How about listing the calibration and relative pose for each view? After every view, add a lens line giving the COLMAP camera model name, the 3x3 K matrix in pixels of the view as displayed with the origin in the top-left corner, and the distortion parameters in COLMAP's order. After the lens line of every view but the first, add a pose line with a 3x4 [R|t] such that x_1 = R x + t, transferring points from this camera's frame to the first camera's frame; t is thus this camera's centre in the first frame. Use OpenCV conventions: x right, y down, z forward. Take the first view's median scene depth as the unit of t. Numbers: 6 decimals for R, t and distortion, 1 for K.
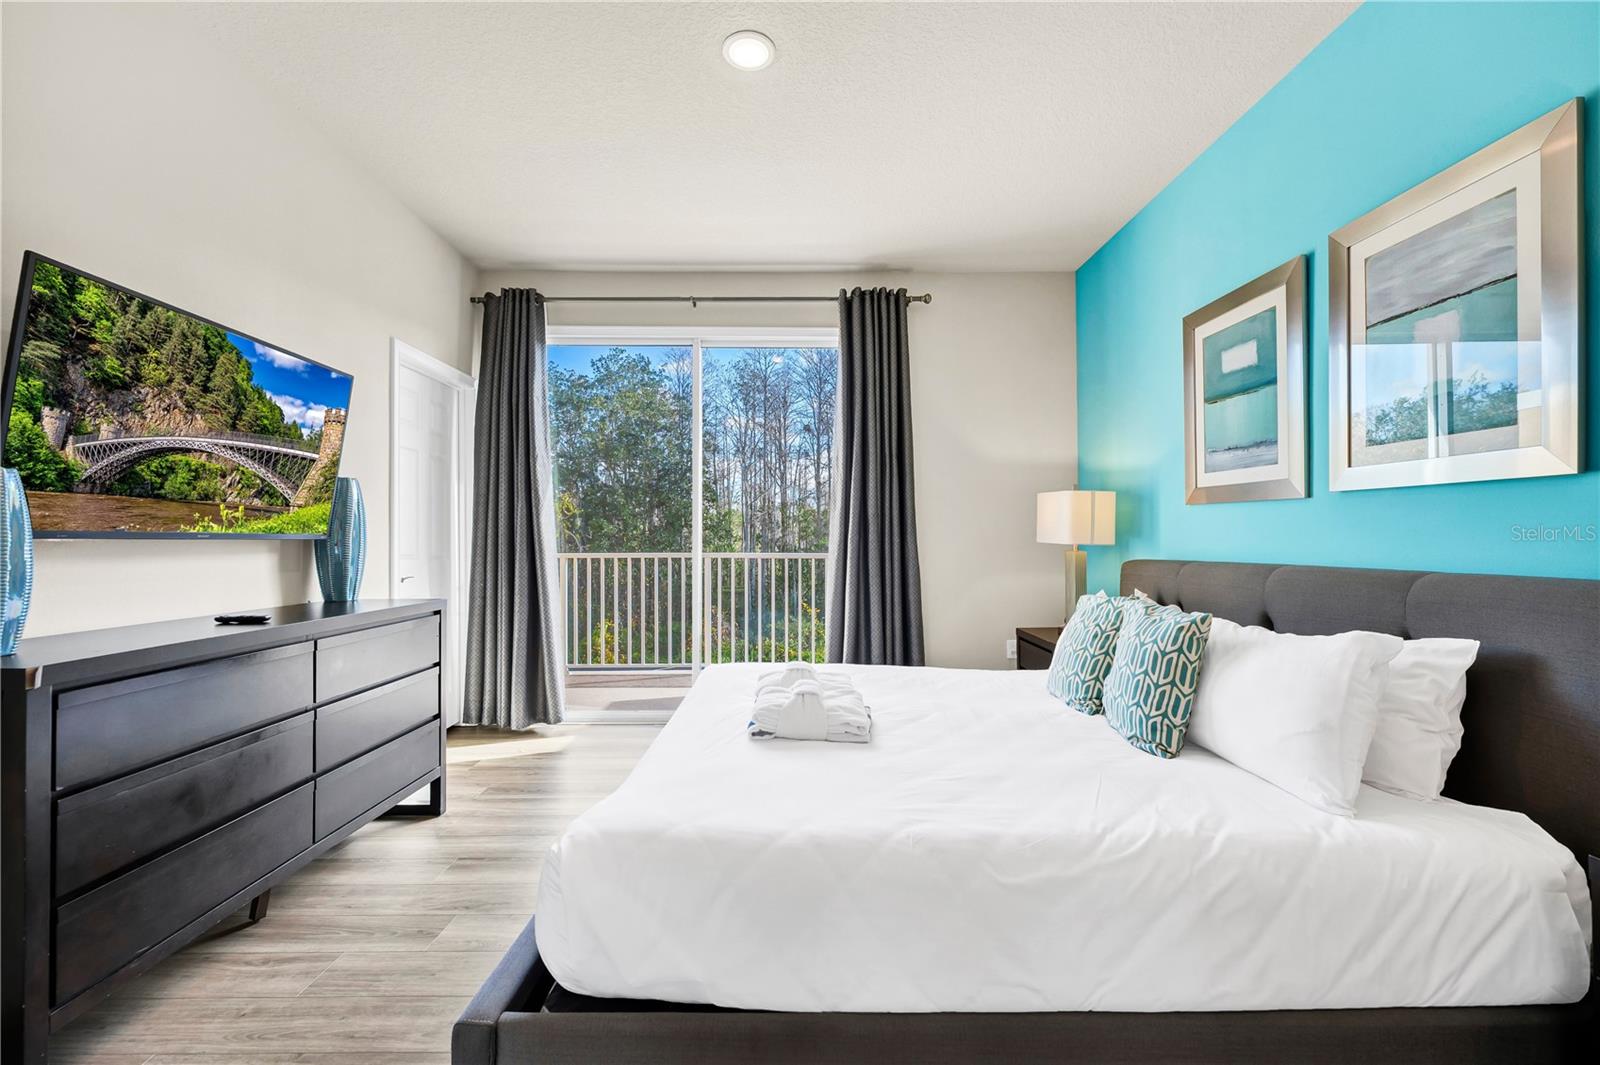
lens RADIAL K [[663.9, 0, 794.8], [0, 663.9, 534.7], [0, 0, 1]] dist [-0.001657, -0.000147]
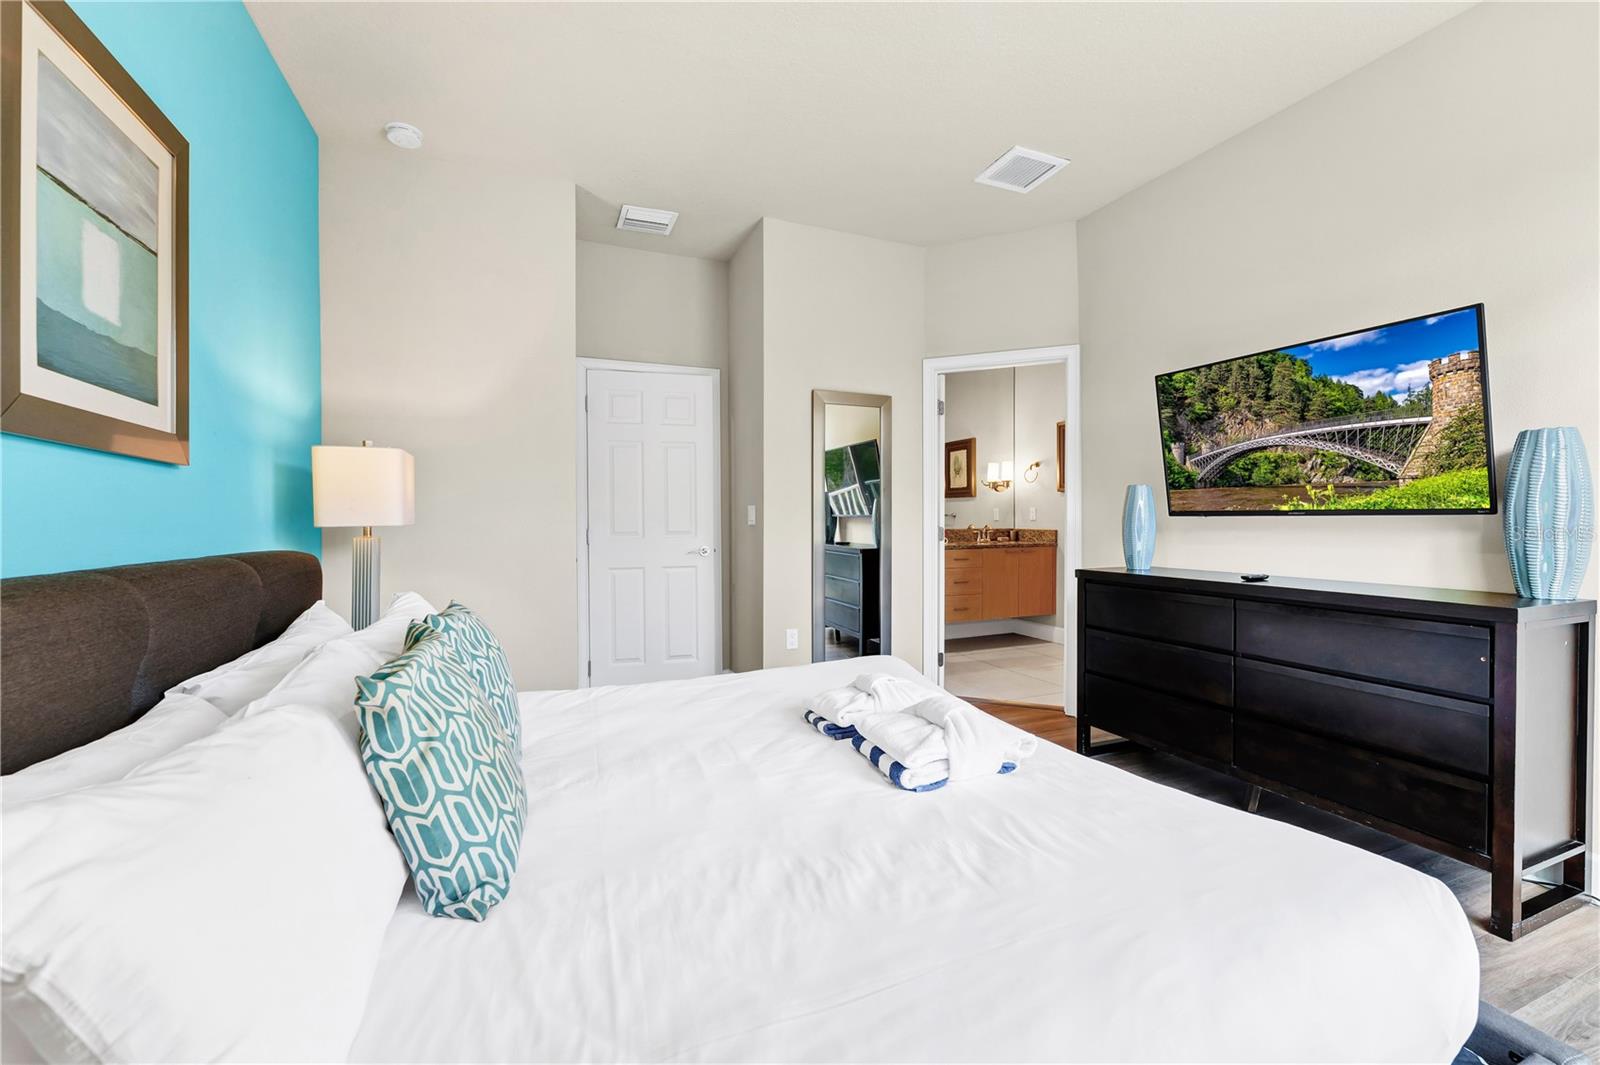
lens RADIAL K [[658.7, 0, 798.6], [0, 658.7, 524.3], [0, 0, 1]] dist [0.000112, -0.000007]
pose [[-0.854075, 0.003078, -0.520141, 0.526358], [0.006461, 0.999968, -0.004691, 0.023411], [0.520110, -0.007367, -0.854068, 1.553318]]
